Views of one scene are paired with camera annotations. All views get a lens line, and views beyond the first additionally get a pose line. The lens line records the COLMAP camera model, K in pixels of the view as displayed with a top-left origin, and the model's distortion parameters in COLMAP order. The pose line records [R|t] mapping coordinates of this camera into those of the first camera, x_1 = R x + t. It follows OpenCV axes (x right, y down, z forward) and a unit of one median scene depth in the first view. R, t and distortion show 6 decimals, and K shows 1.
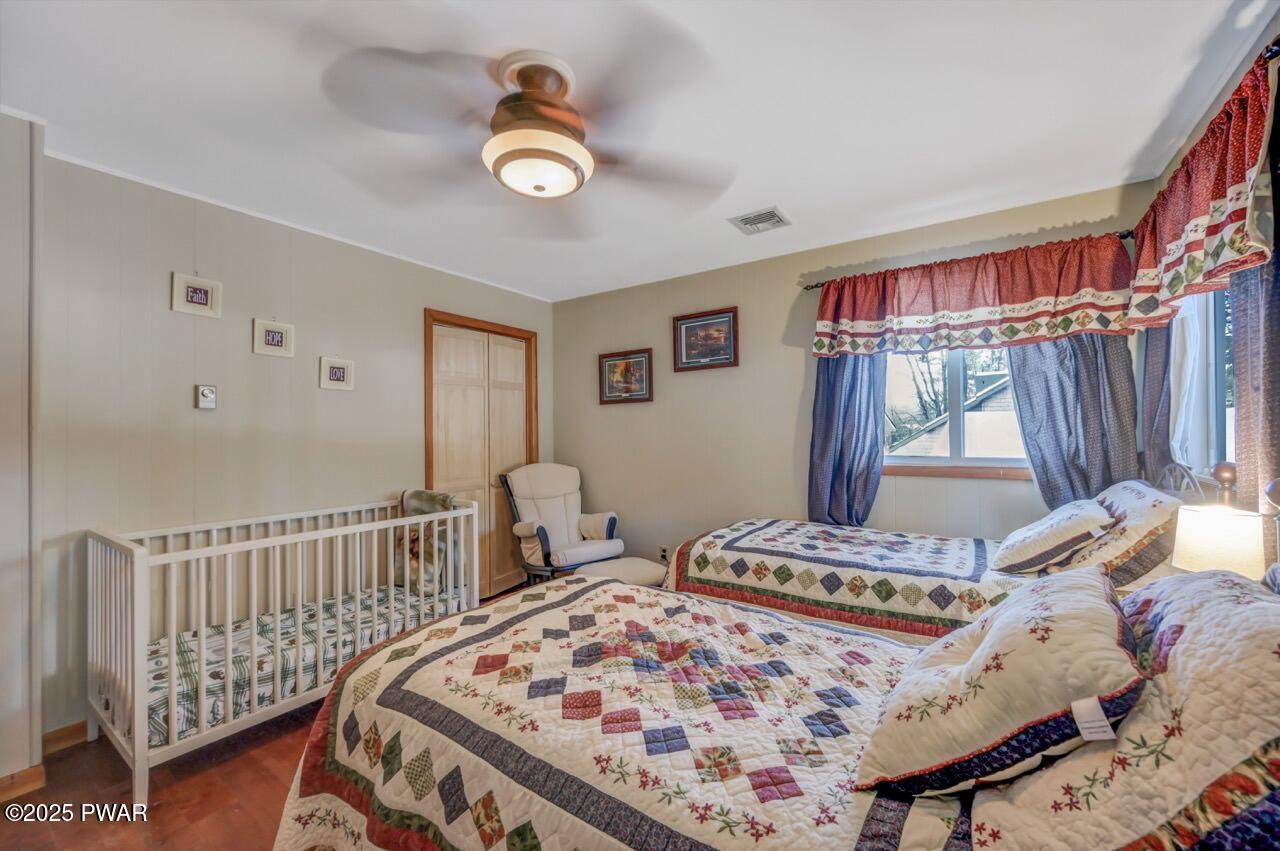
lens RADIAL K [[505.7, 0, 643.0], [0, 505.7, 432.4], [0, 0, 1]] dist [-0.001848, 0.000991]
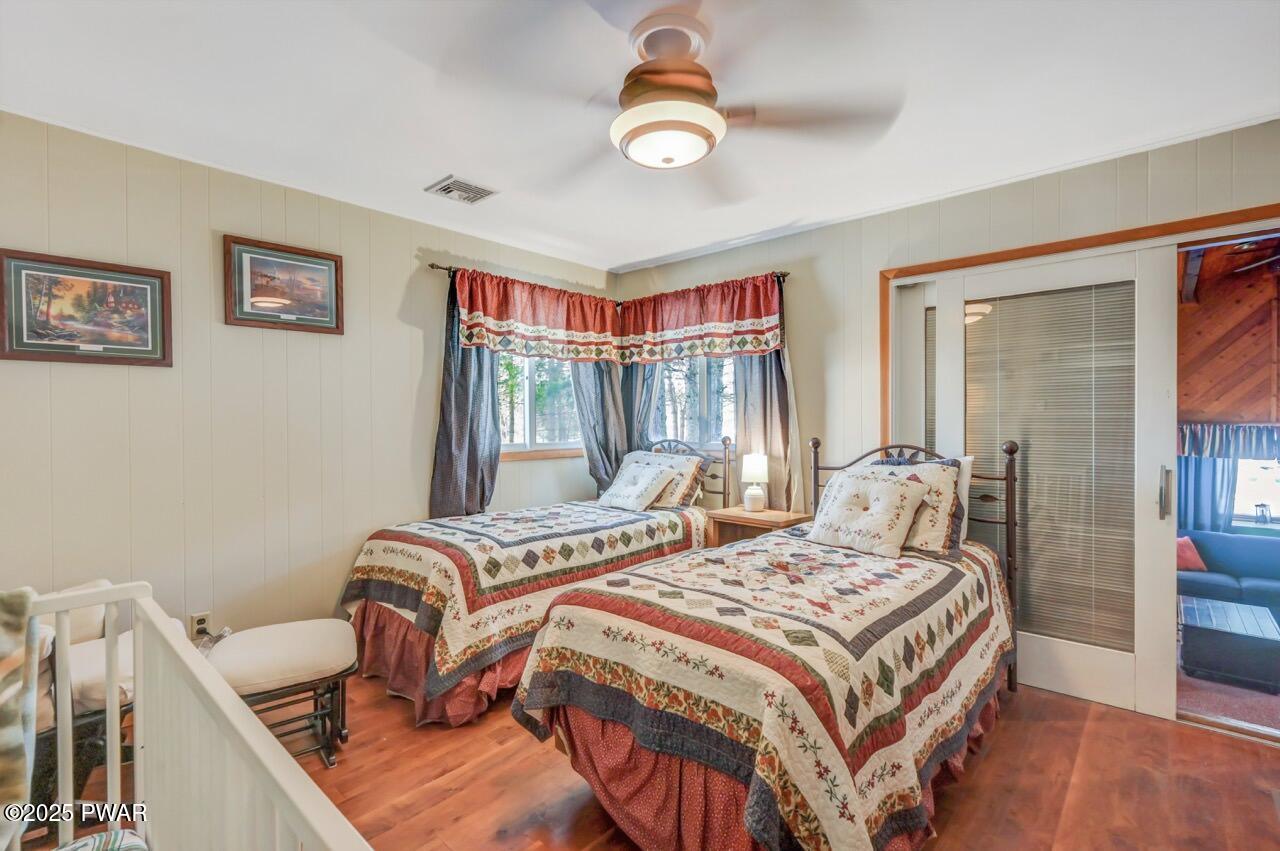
lens RADIAL K [[587.7, 0, 643.7], [0, 587.7, 424.7], [0, 0, 1]] dist [0.000619, -0.000470]
pose [[0.133084, 0.000067, 0.991105, -0.781856], [-0.000862, 1.000000, 0.000048, 0.004343], [-0.991104, -0.000861, 0.133084, 0.537610]]
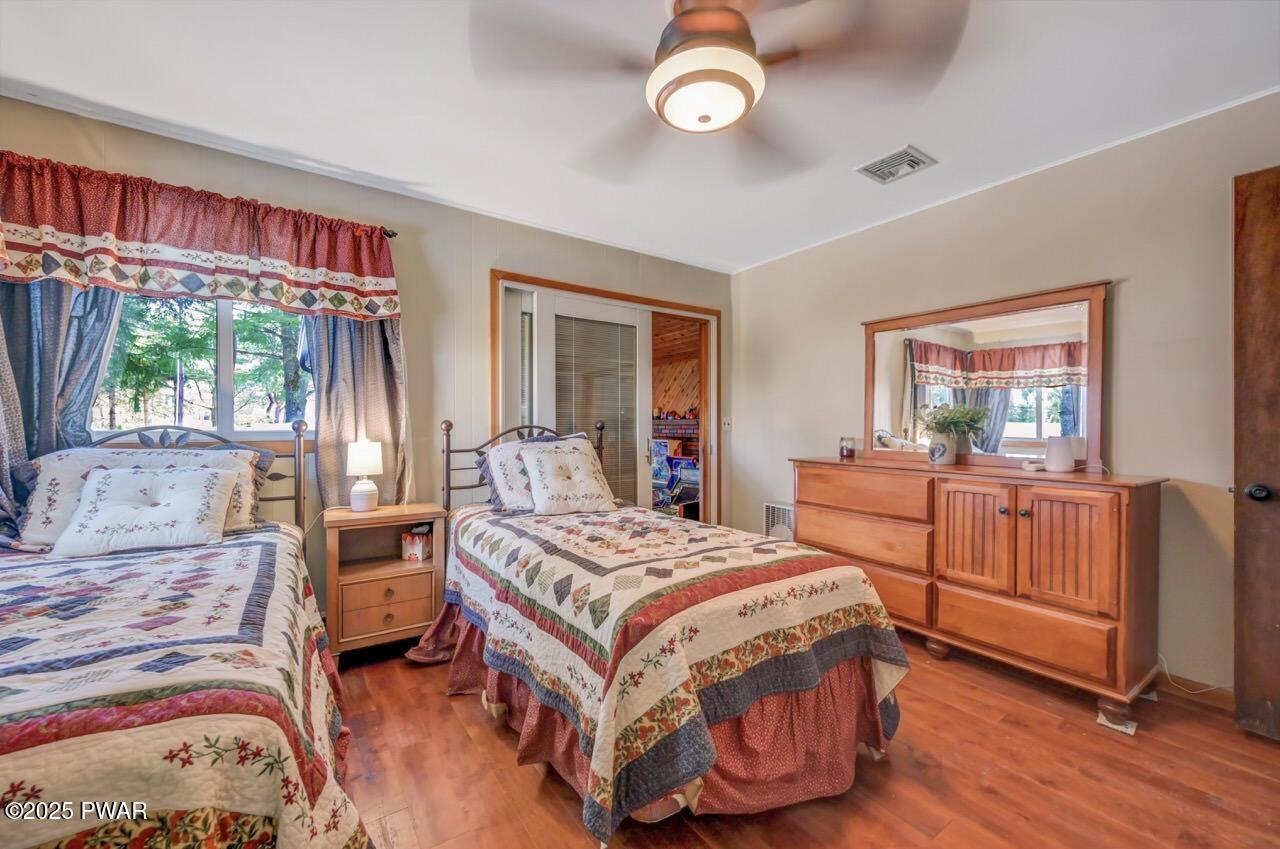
lens RADIAL K [[505.7, 0, 638.4], [0, 505.7, 427.5], [0, 0, 1]] dist [-0.001848, 0.000991]
pose [[-0.936989, 0.003820, 0.349338, -0.247303], [0.003351, 0.999992, -0.001948, 0.048271], [-0.349343, -0.000655, -0.936995, 1.146179]]
